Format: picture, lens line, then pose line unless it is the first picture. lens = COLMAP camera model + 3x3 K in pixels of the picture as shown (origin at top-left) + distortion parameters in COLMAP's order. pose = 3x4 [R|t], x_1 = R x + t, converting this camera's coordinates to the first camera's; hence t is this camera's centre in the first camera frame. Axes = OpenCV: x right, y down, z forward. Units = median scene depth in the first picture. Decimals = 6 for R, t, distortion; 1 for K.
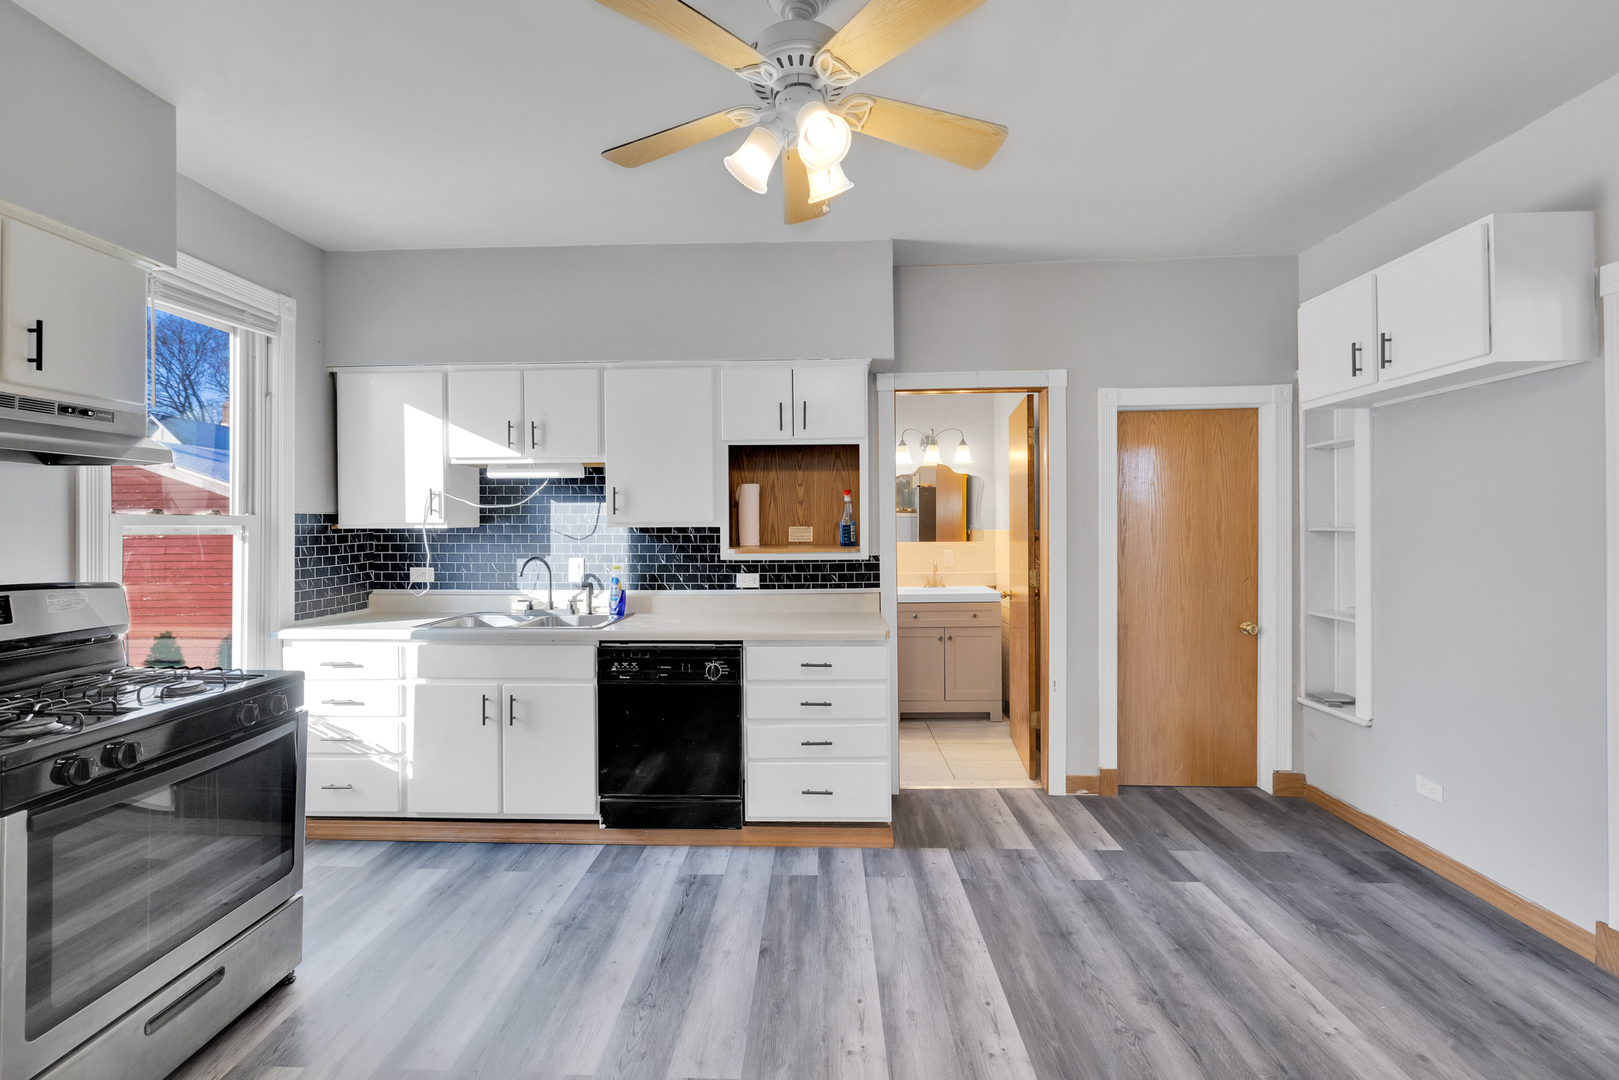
lens RADIAL K [[671.8, 0, 802.7], [0, 671.8, 527.2], [0, 0, 1]] dist [-0.003978, -0.000063]
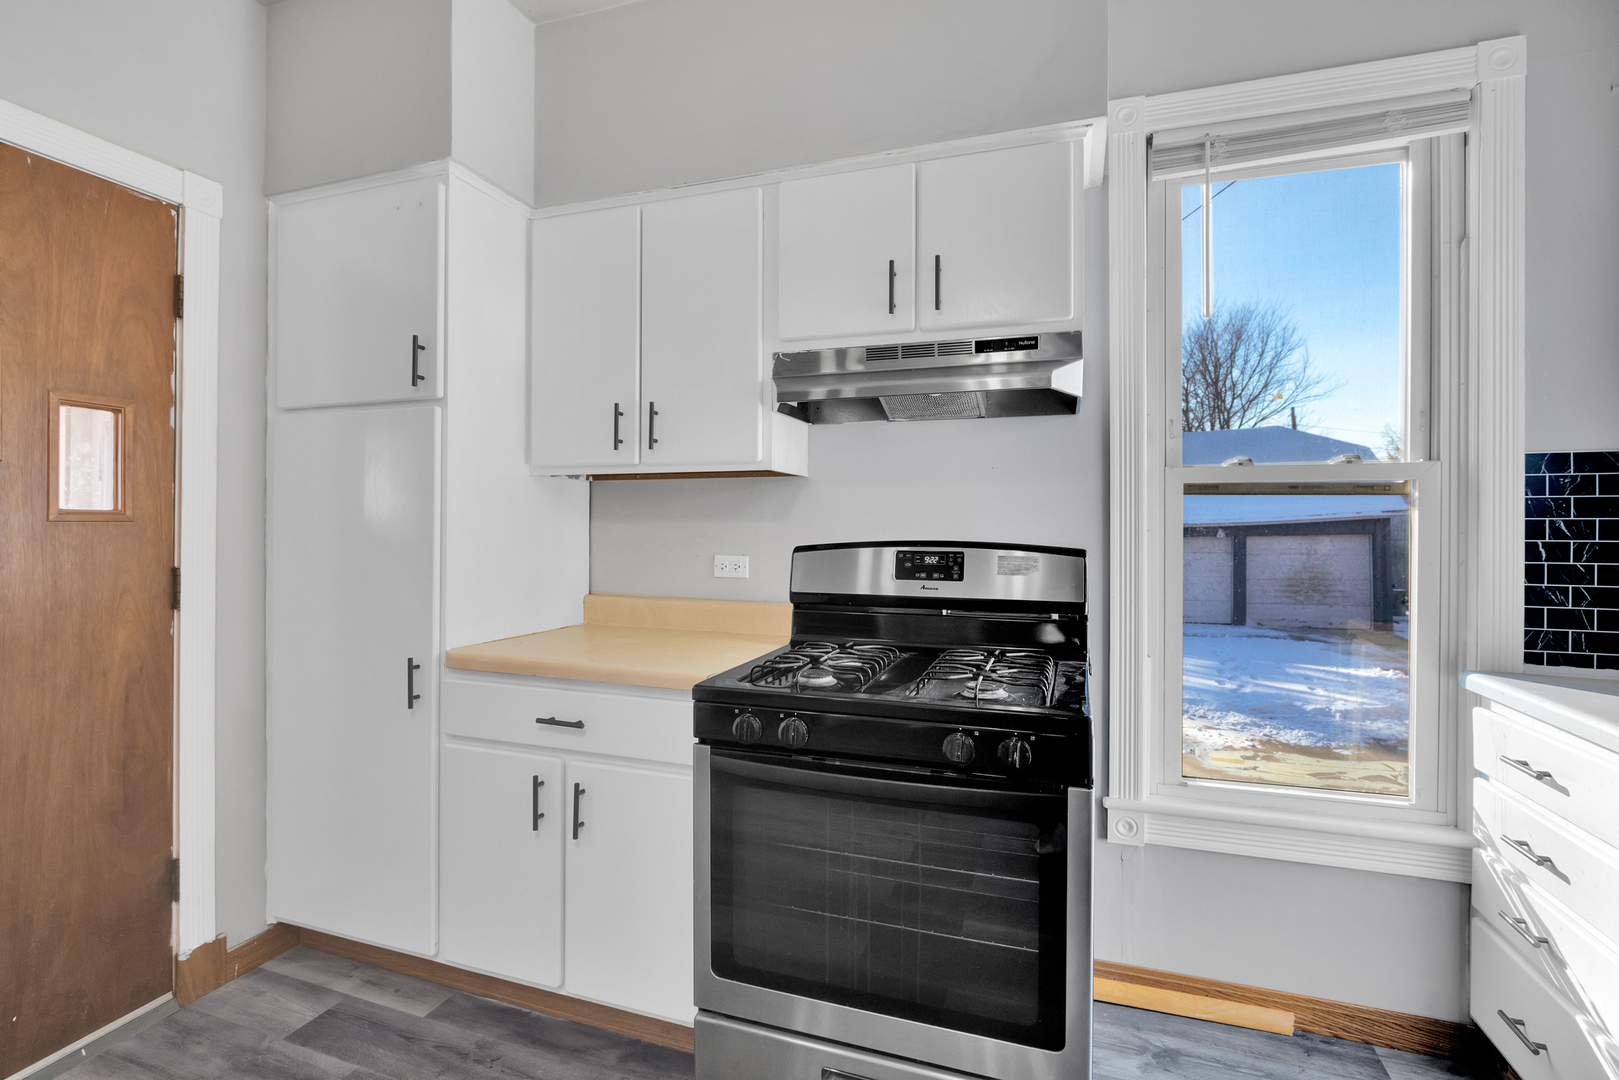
lens RADIAL K [[747.6, 0, 810.2], [0, 747.6, 527.9], [0, 0, 1]] dist [-0.001474, 0.000214]
pose [[-0.294100, 0.007737, -0.955743, -0.081538], [-0.006740, 0.999926, 0.010168, 0.052669], [0.955751, 0.009432, -0.294026, 1.003501]]
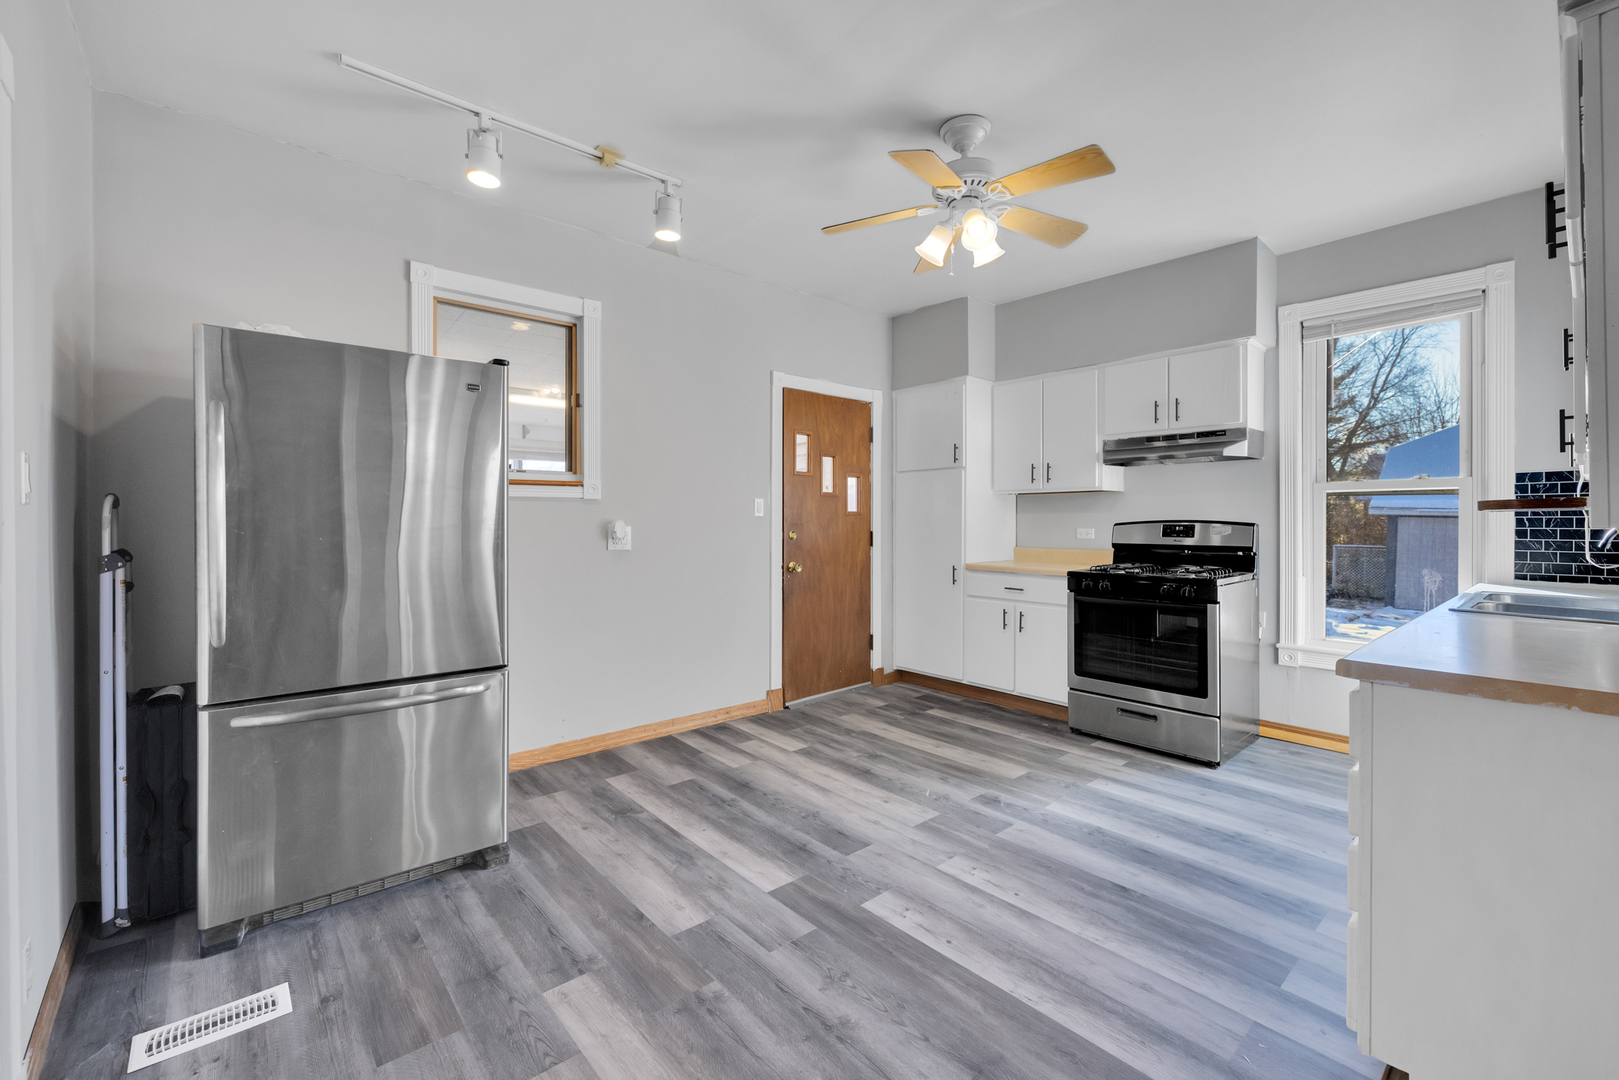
lens RADIAL K [[671.8, 0, 801.4], [0, 671.8, 527.7], [0, 0, 1]] dist [-0.003978, -0.000063]
pose [[-0.733773, 0.016303, -0.679199, 1.109280], [0.004694, 0.999810, 0.018927, 0.058733], [0.679379, 0.010700, -0.733710, 1.568064]]
